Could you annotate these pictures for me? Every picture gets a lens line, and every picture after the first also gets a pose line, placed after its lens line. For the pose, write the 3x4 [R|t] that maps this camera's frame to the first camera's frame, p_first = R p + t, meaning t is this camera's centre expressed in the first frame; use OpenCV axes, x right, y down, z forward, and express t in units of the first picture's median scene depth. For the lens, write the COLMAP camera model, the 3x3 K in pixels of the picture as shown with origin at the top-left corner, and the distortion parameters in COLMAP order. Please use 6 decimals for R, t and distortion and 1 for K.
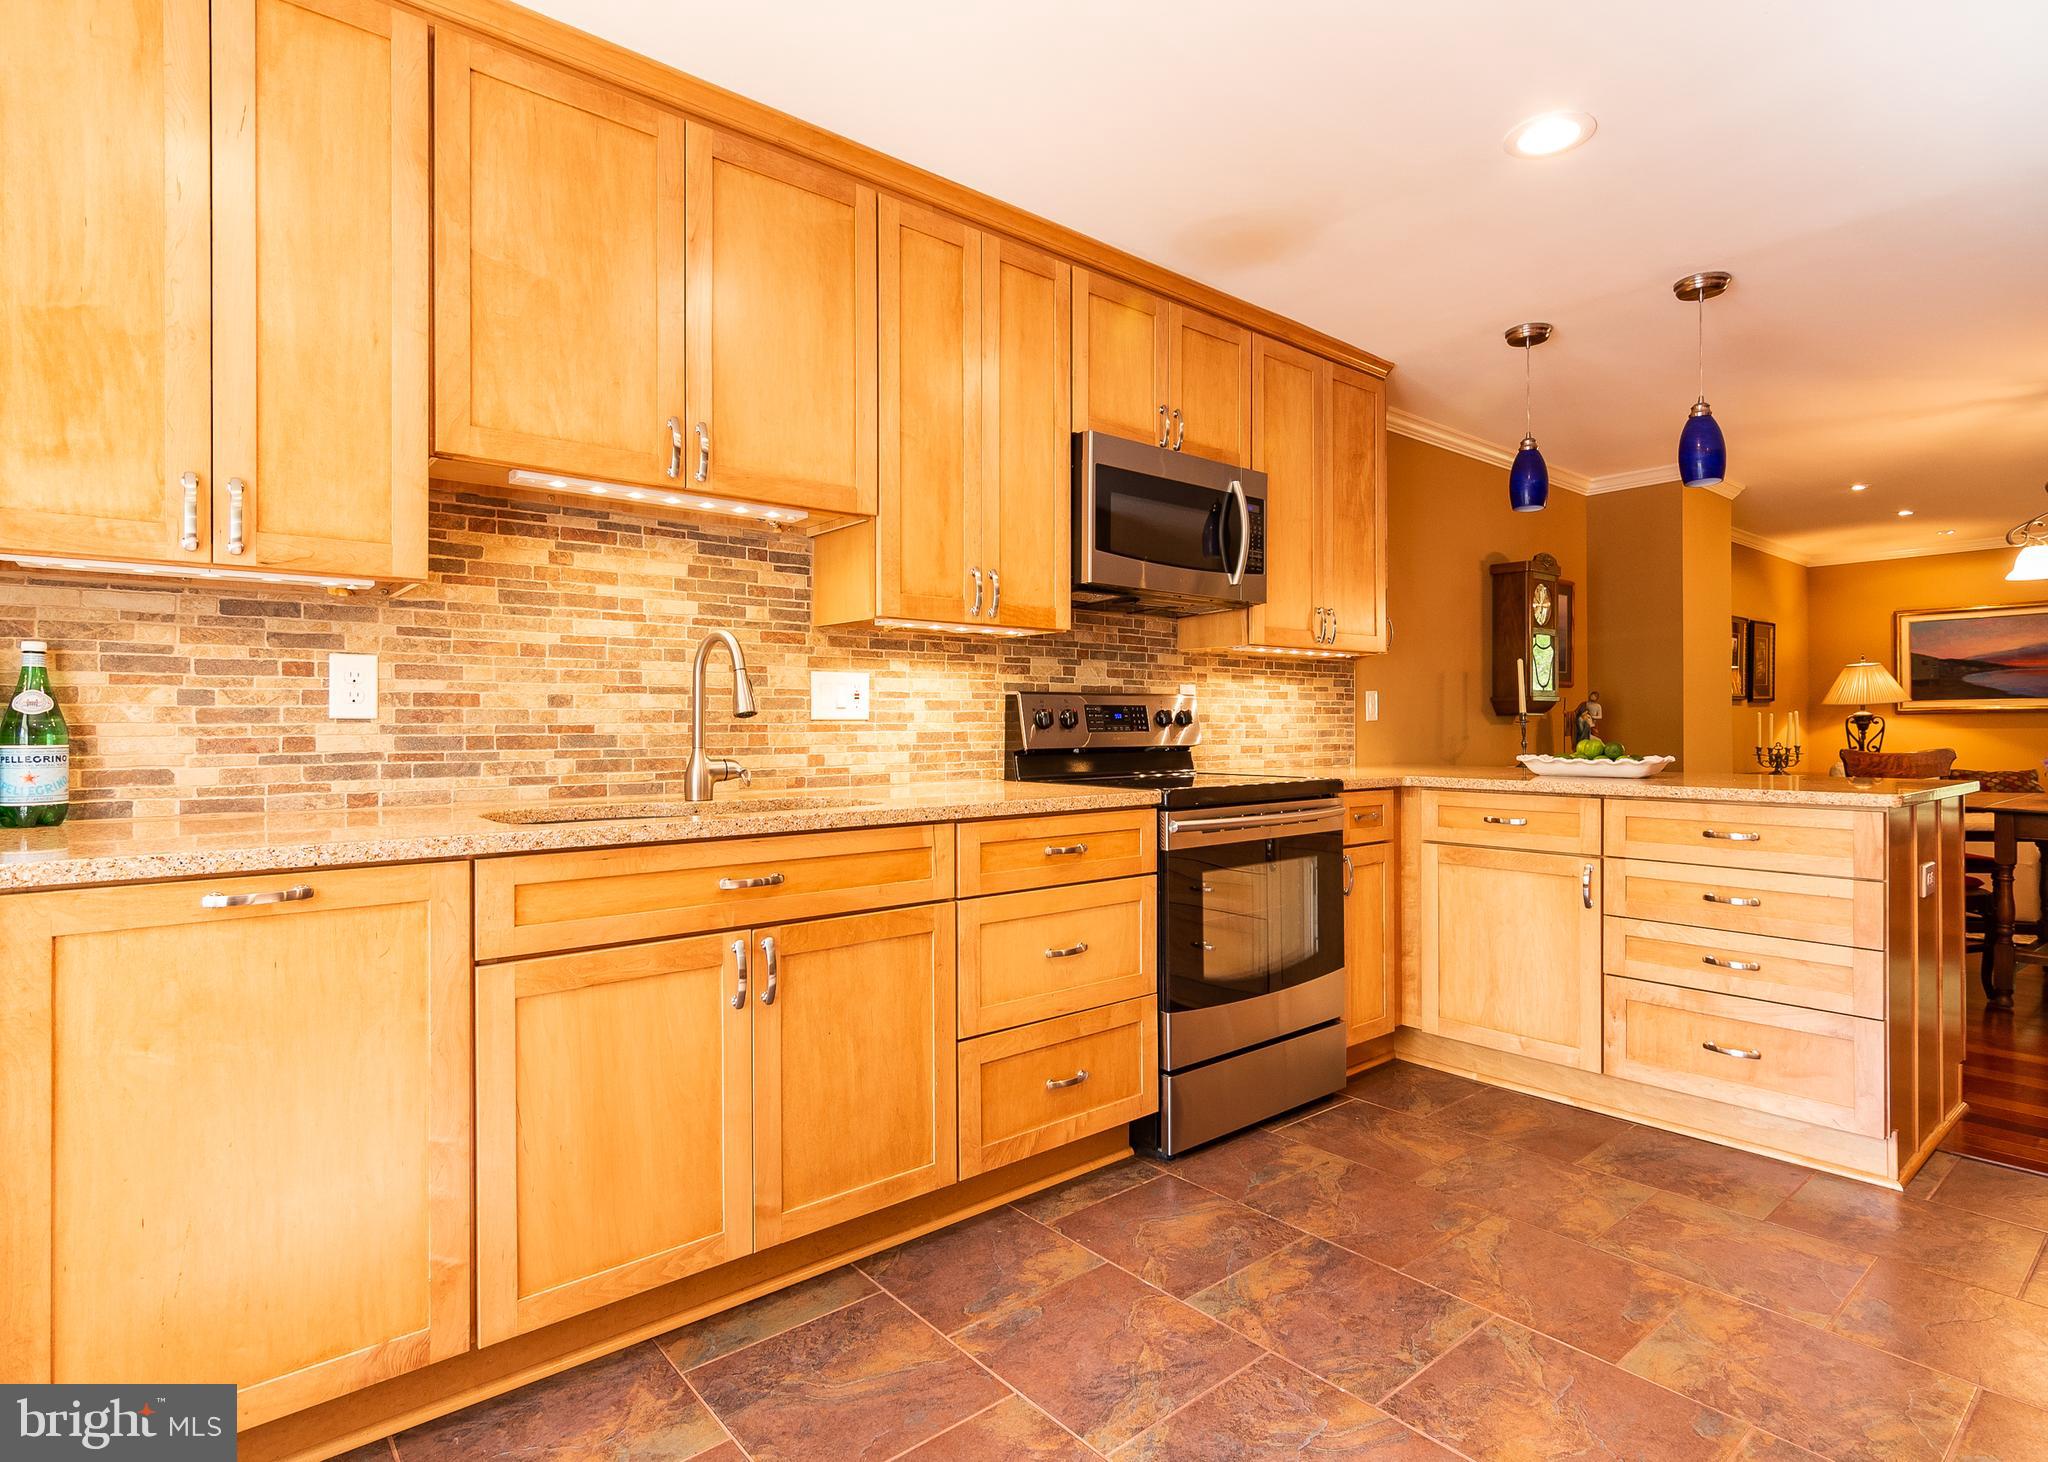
lens RADIAL K [[1052.7, 0, 1028.0], [0, 1052.7, 724.4], [0, 0, 1]] dist [-0.000662, 0.000750]
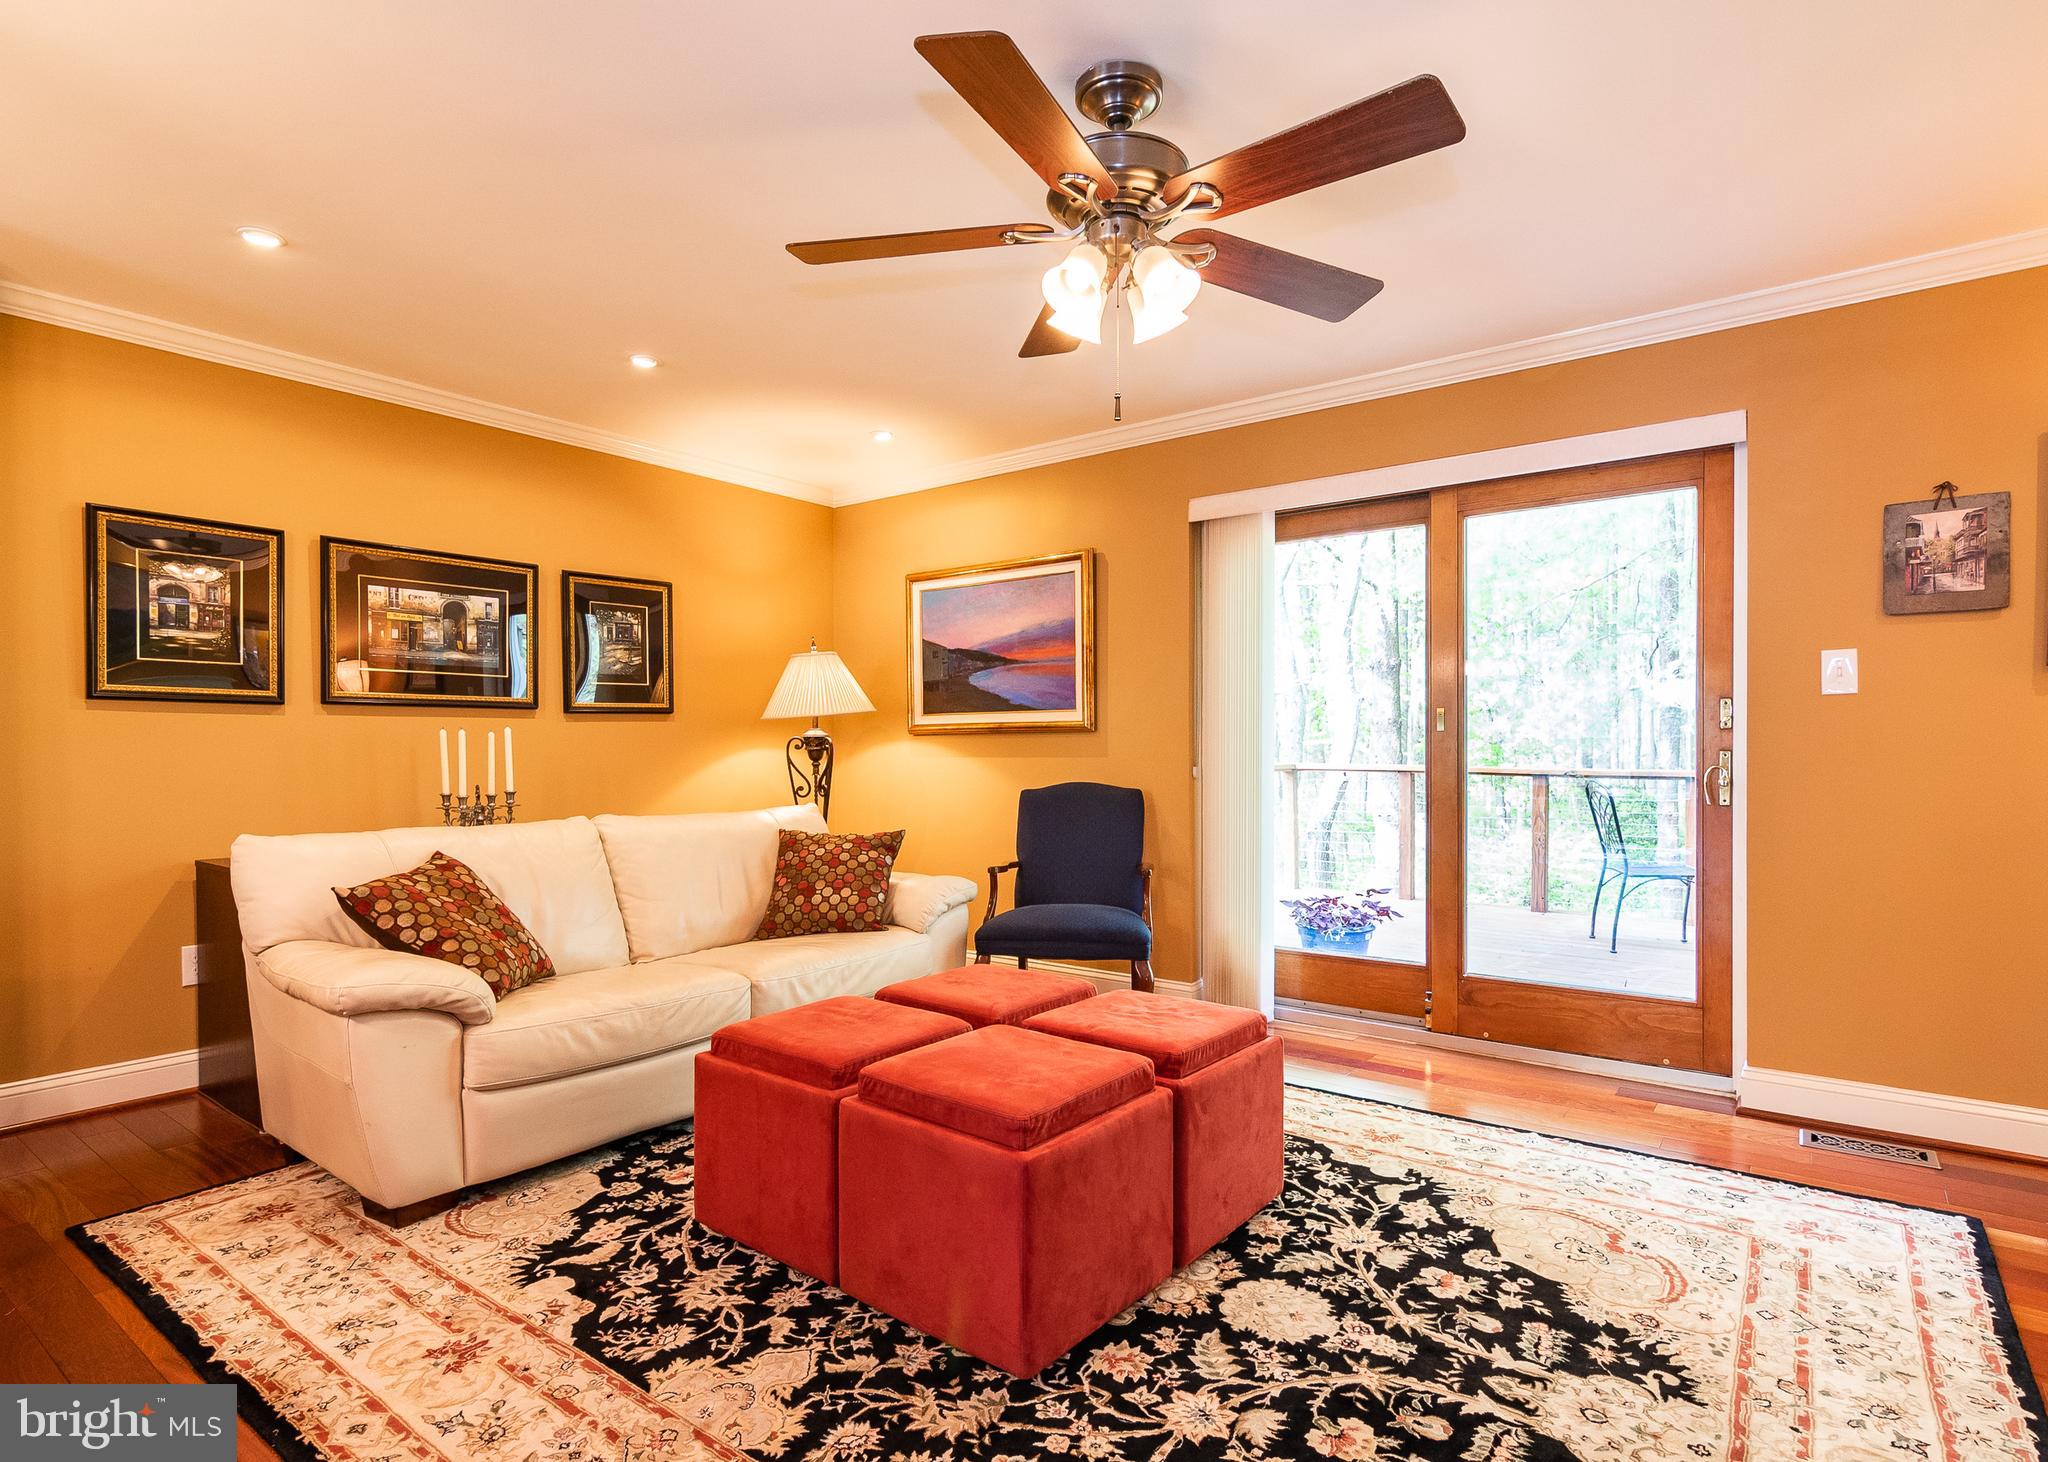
lens RADIAL K [[1070.1, 0, 1030.8], [0, 1070.1, 761.4], [0, 0, 1]] dist [0.002098, 0.001091]
pose [[0.976253, -0.001258, 0.216628, 2.425769], [-0.002011, 0.999887, 0.014866, -0.011000], [-0.216622, -0.014949, 0.976141, 1.110160]]
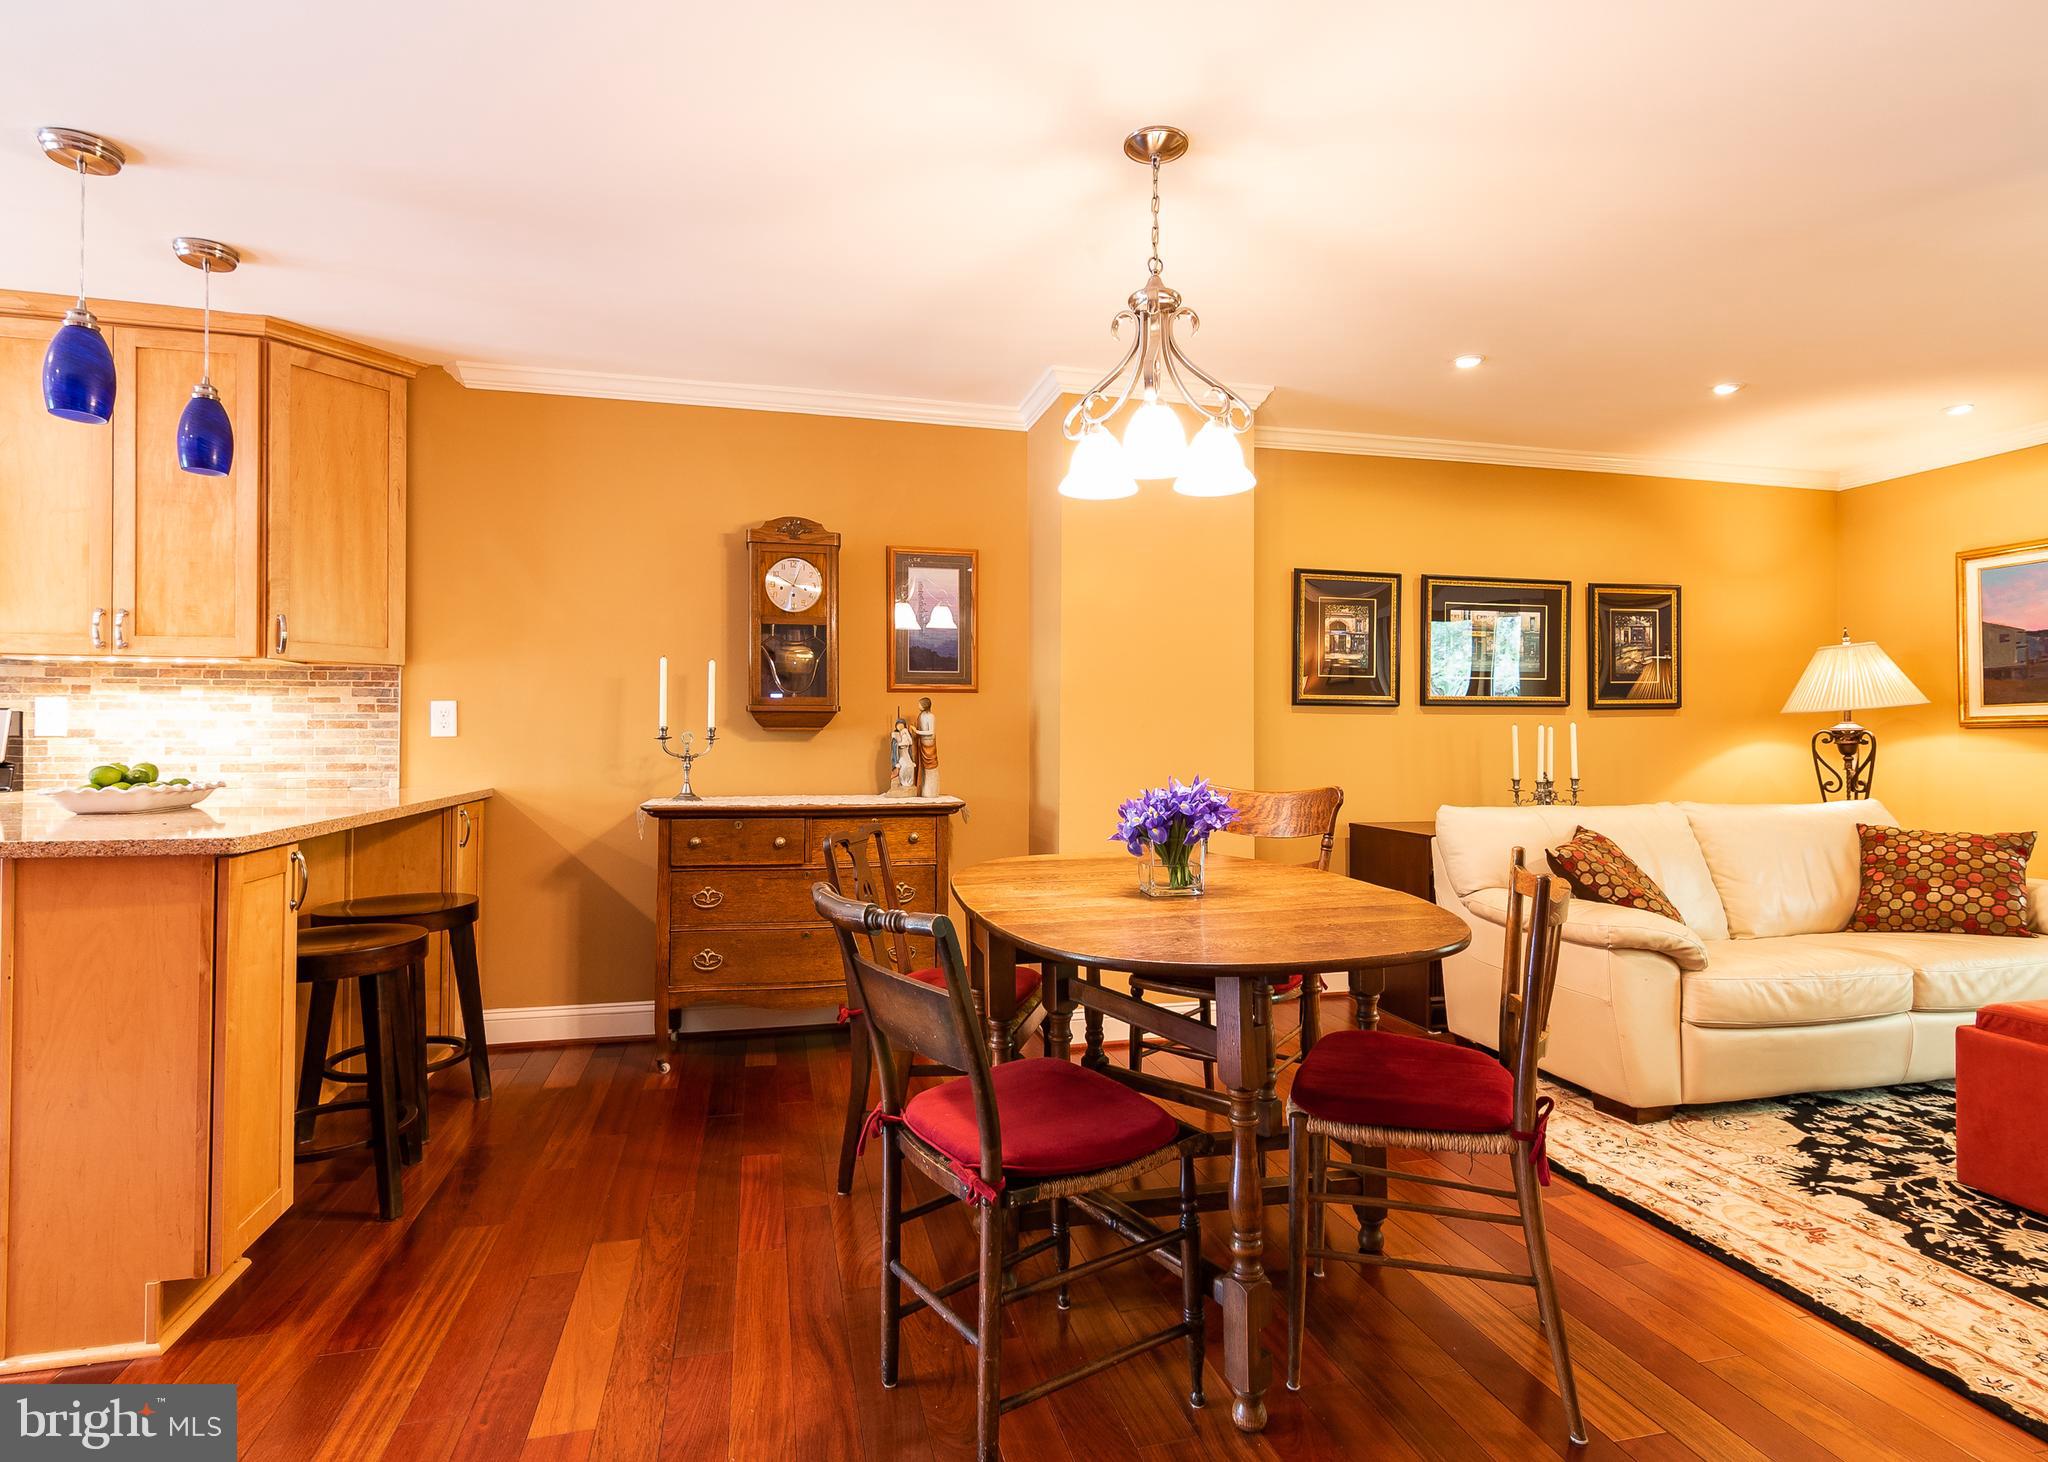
lens RADIAL K [[1048.1, 0, 1024.0], [0, 1048.1, 731.0], [0, 0, 1]] dist [-0.001085, 0.001357]
pose [[0.897440, 0.001647, -0.441133, 1.974834], [-0.004136, 0.999980, -0.004682, -0.010332], [0.441117, 0.006026, 0.897430, 0.798814]]
